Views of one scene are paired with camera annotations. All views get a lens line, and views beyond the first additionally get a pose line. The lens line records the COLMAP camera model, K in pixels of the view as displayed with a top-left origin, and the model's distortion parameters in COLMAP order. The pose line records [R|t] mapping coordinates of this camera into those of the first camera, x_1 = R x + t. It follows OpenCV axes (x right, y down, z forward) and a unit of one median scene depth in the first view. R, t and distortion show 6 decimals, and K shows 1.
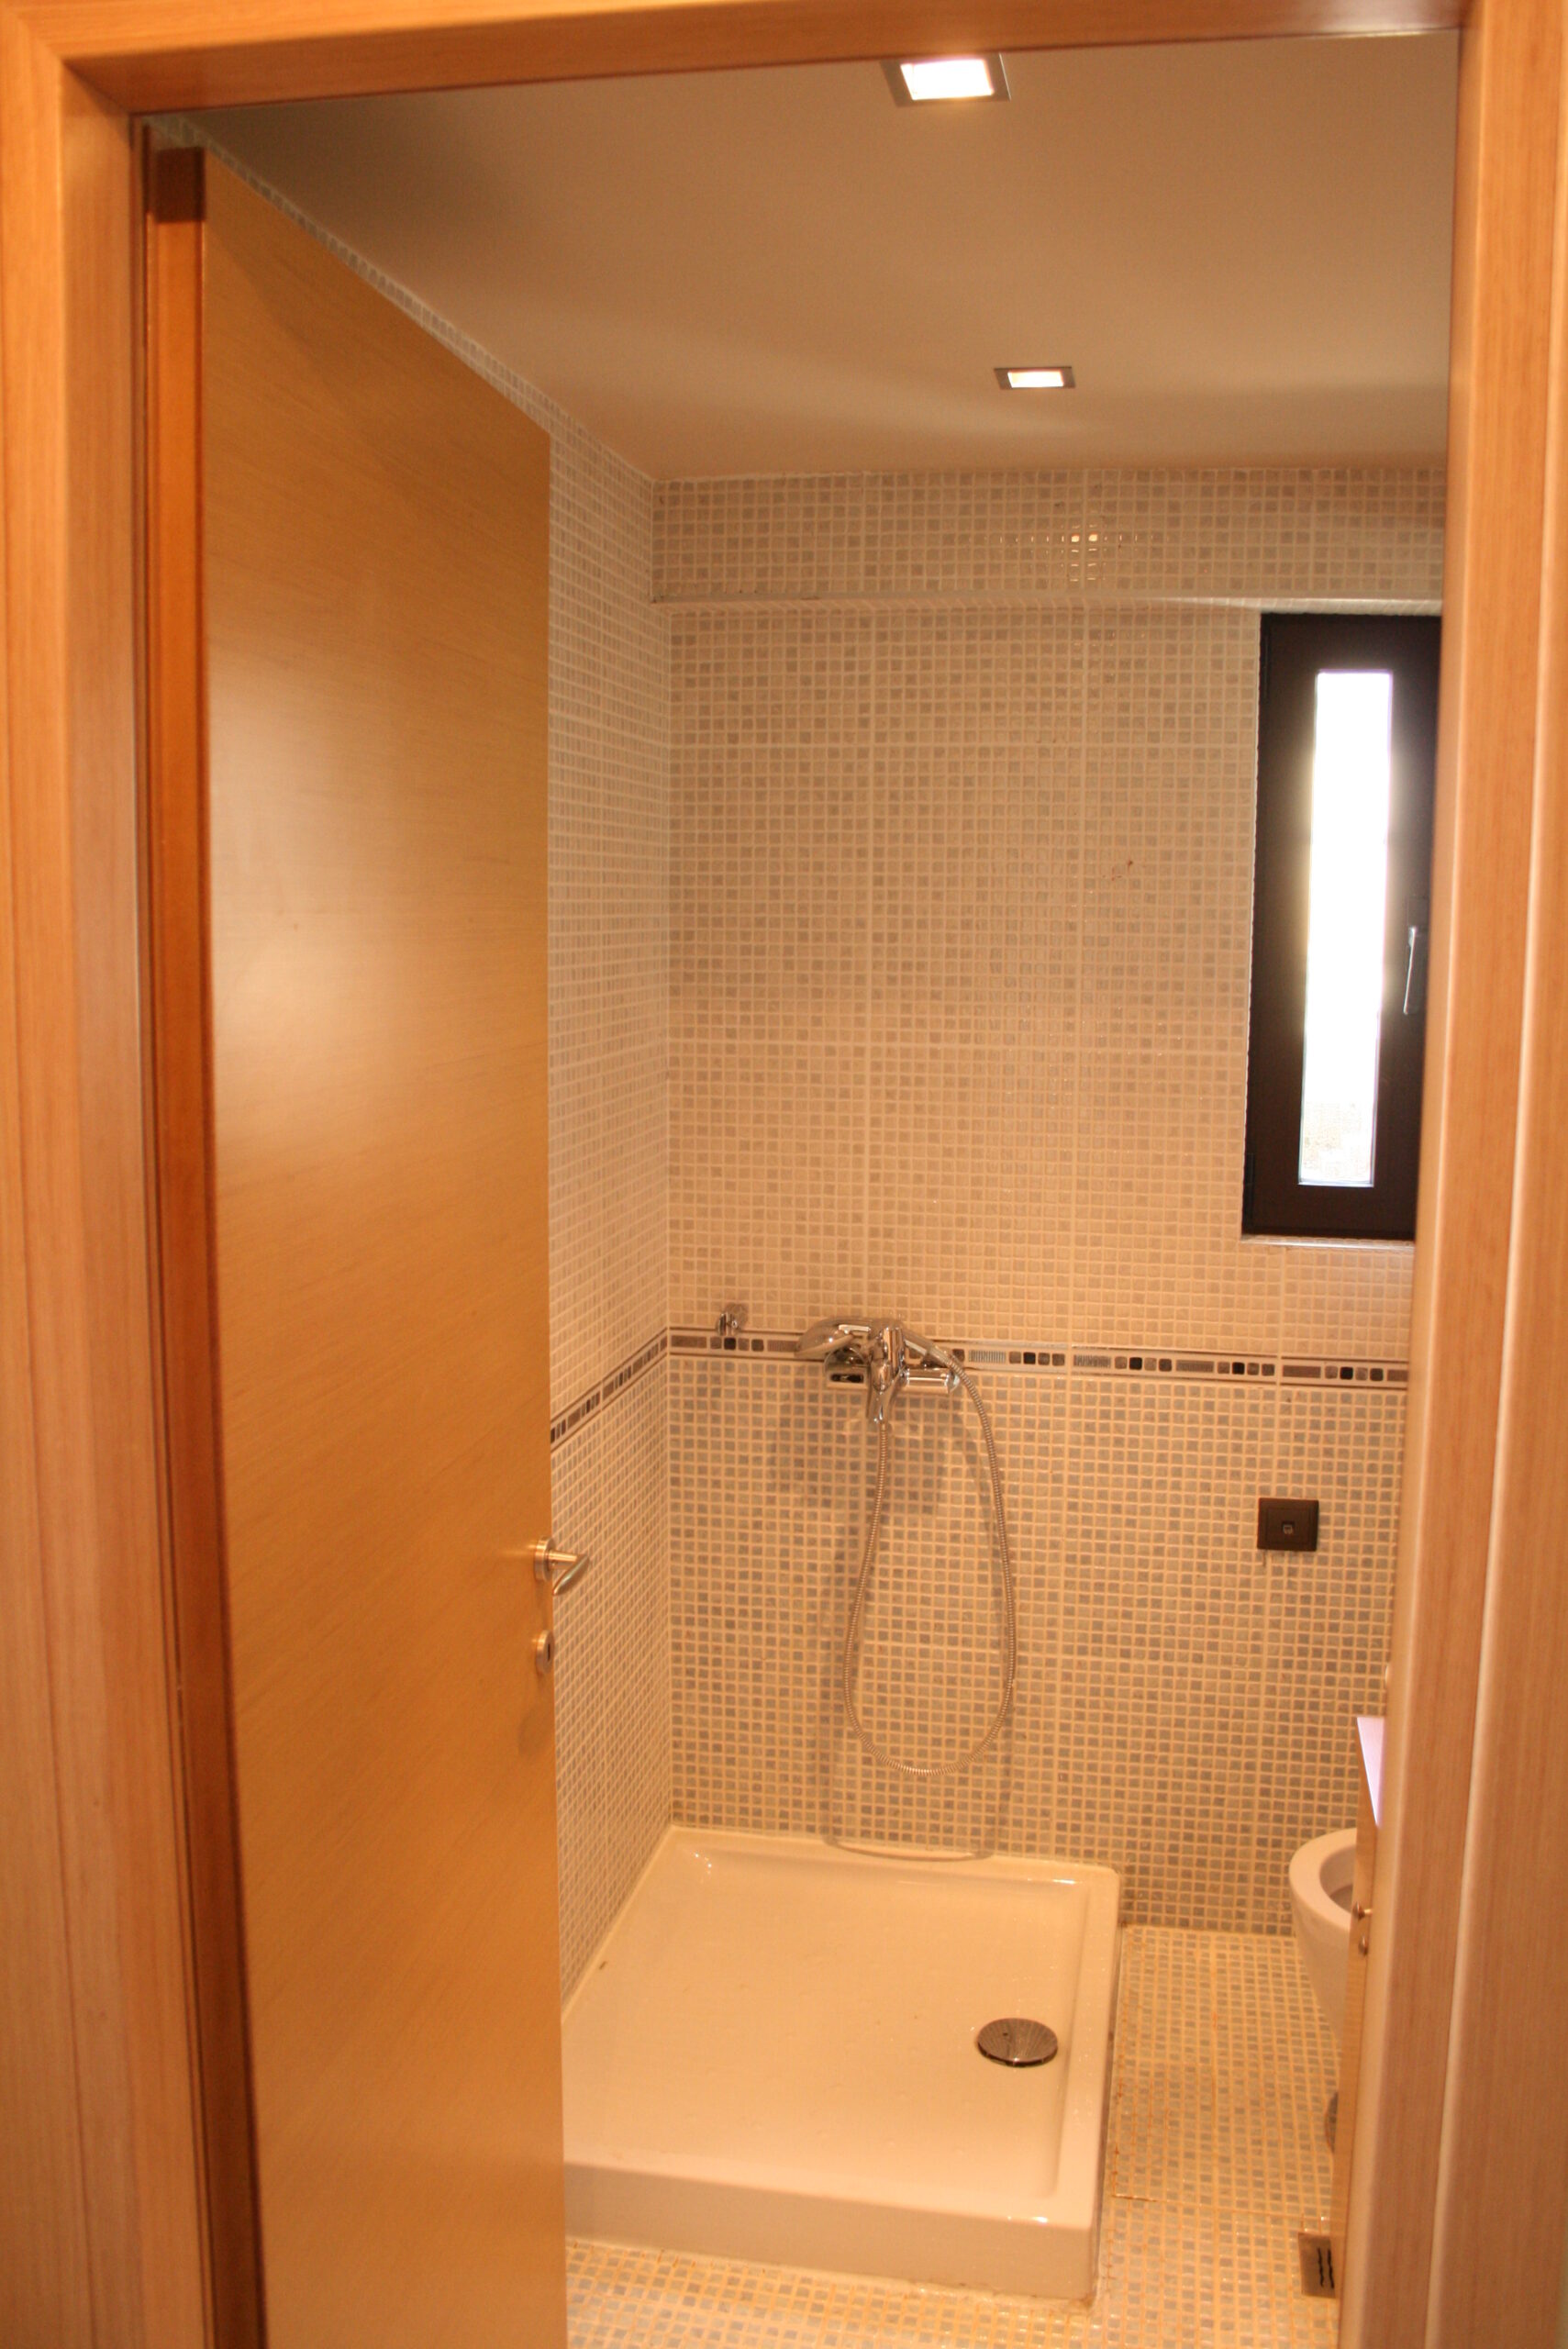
lens RADIAL K [[1971.9, 0, 834.0], [0, 1971.9, 1154.9], [0, 0, 1]] dist [-0.156239, 0.131344]
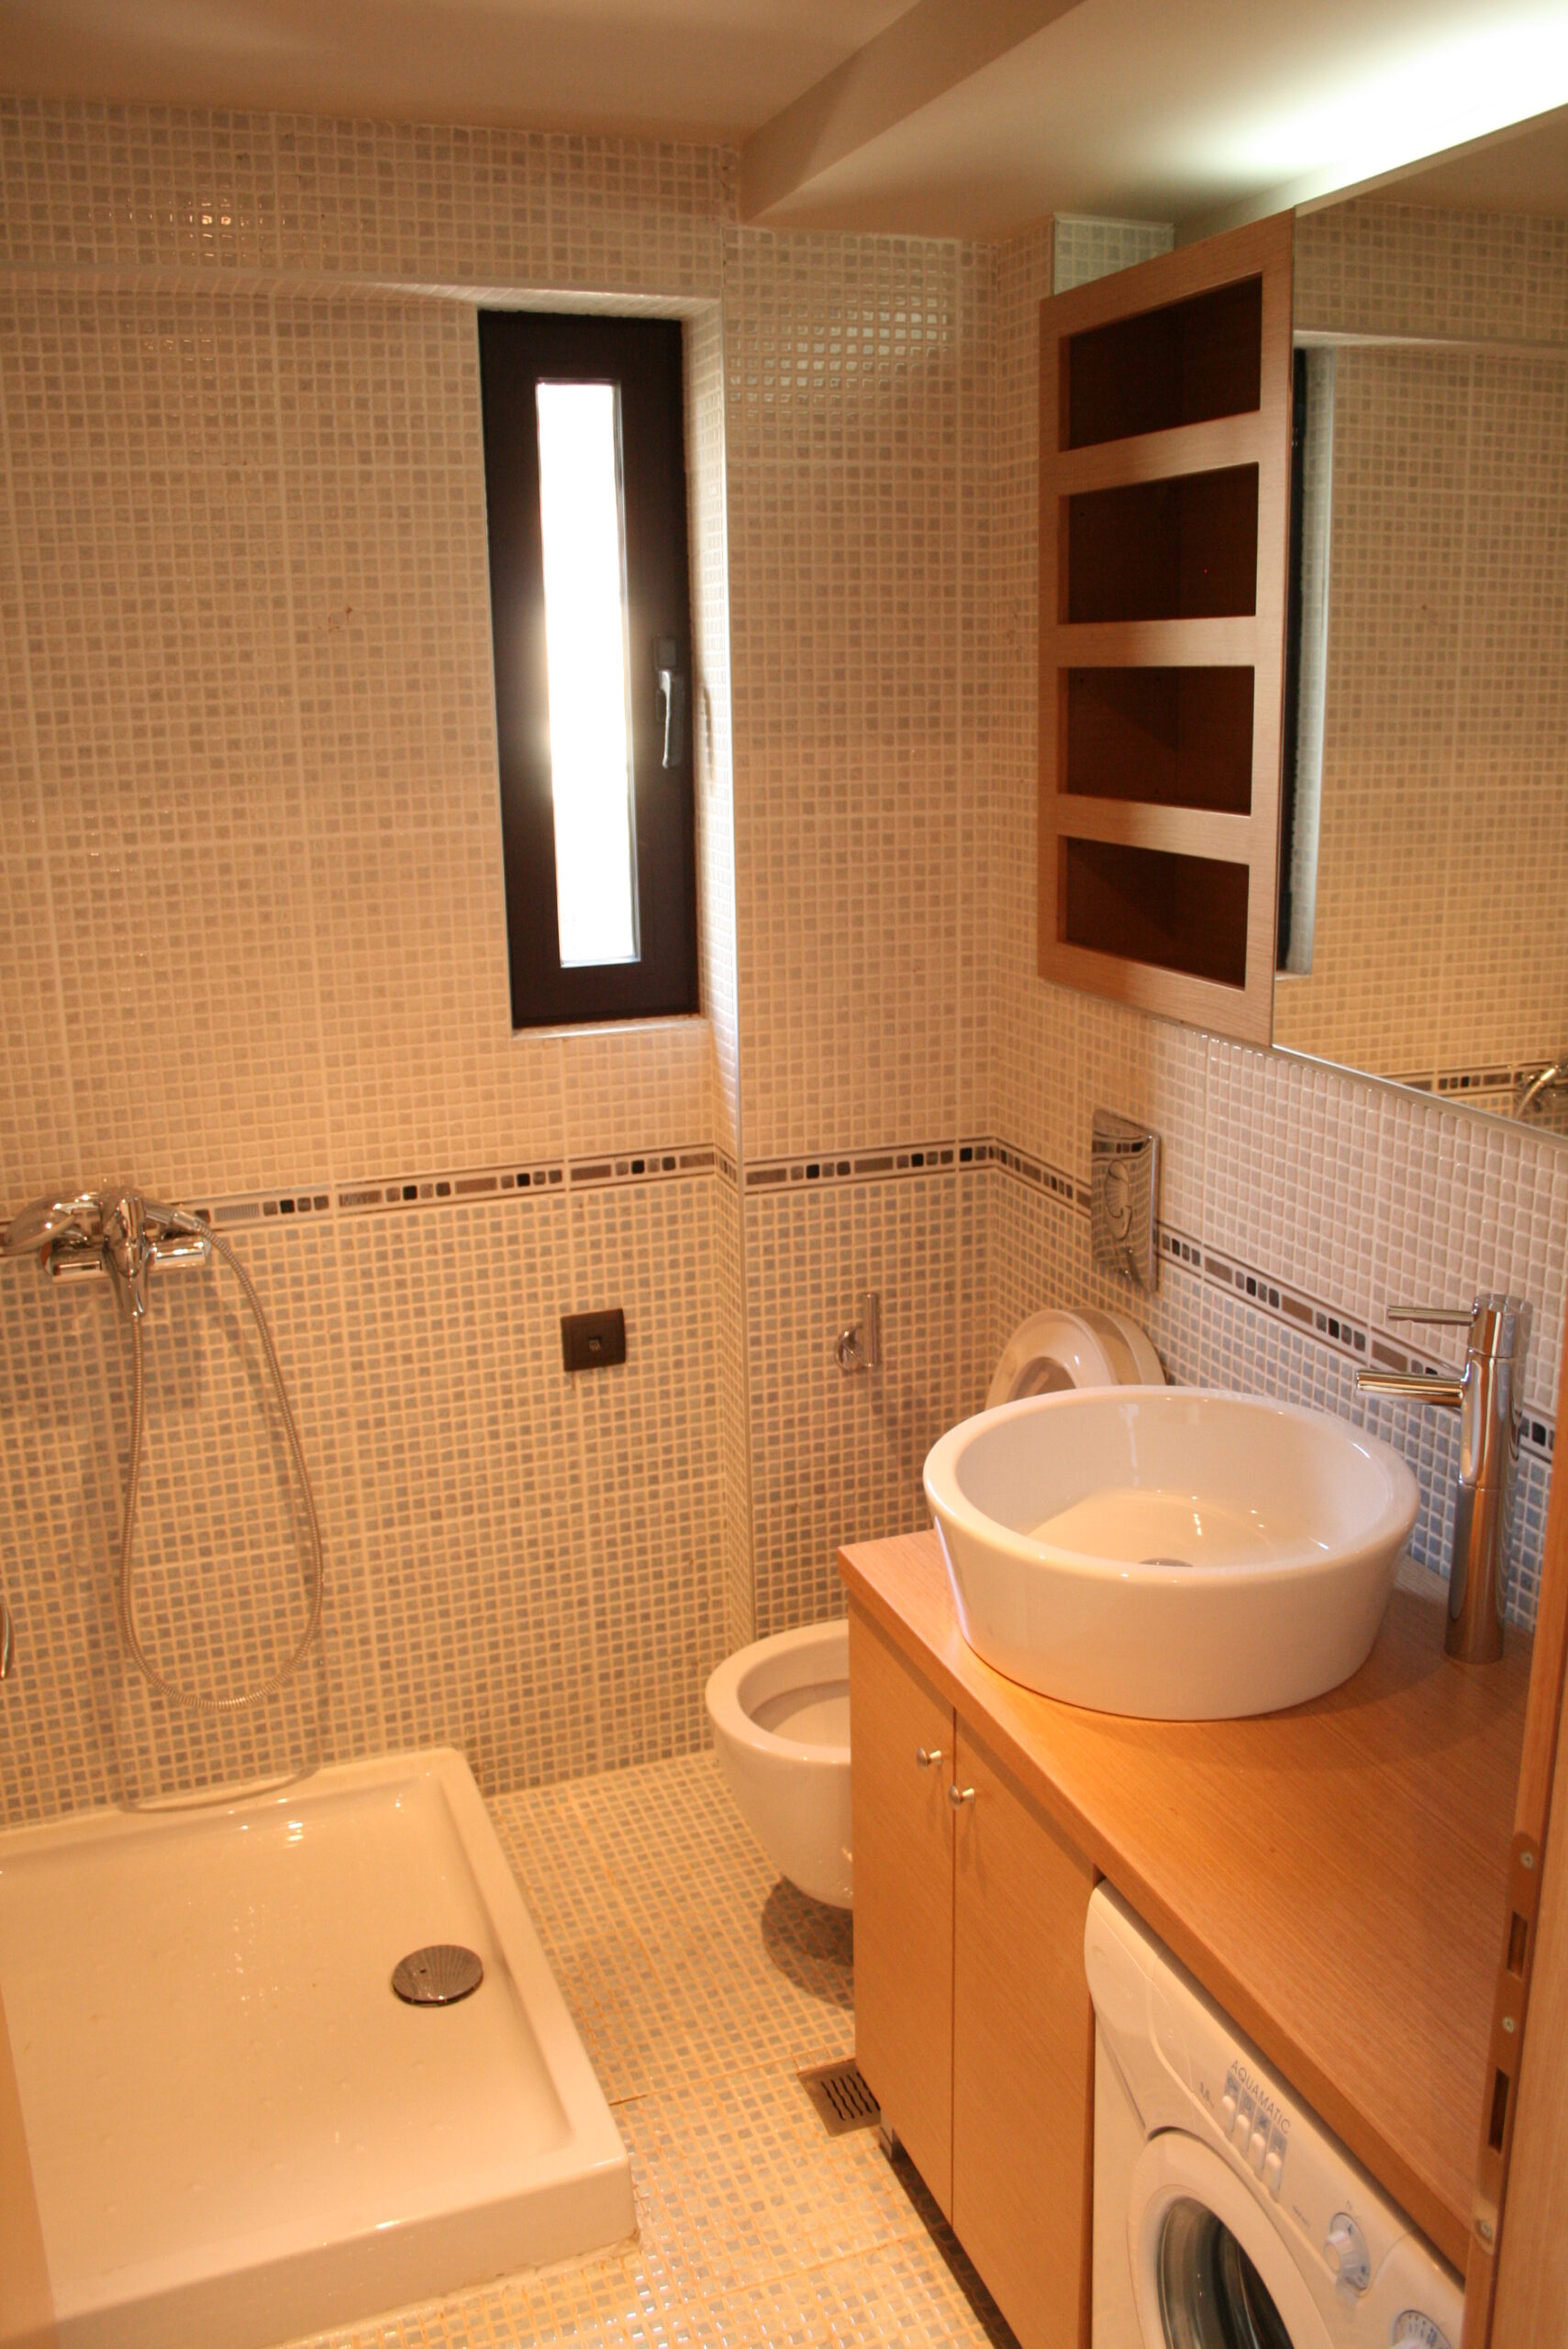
lens RADIAL K [[1971.9, 0, 834.0], [0, 1971.9, 1154.9], [0, 0, 1]] dist [-0.156239, 0.131344]
pose [[0.852977, -0.155282, 0.498315, -0.115293], [0.095605, 0.985050, 0.143306, -0.016848], [-0.513117, -0.074595, 0.855071, 0.158025]]
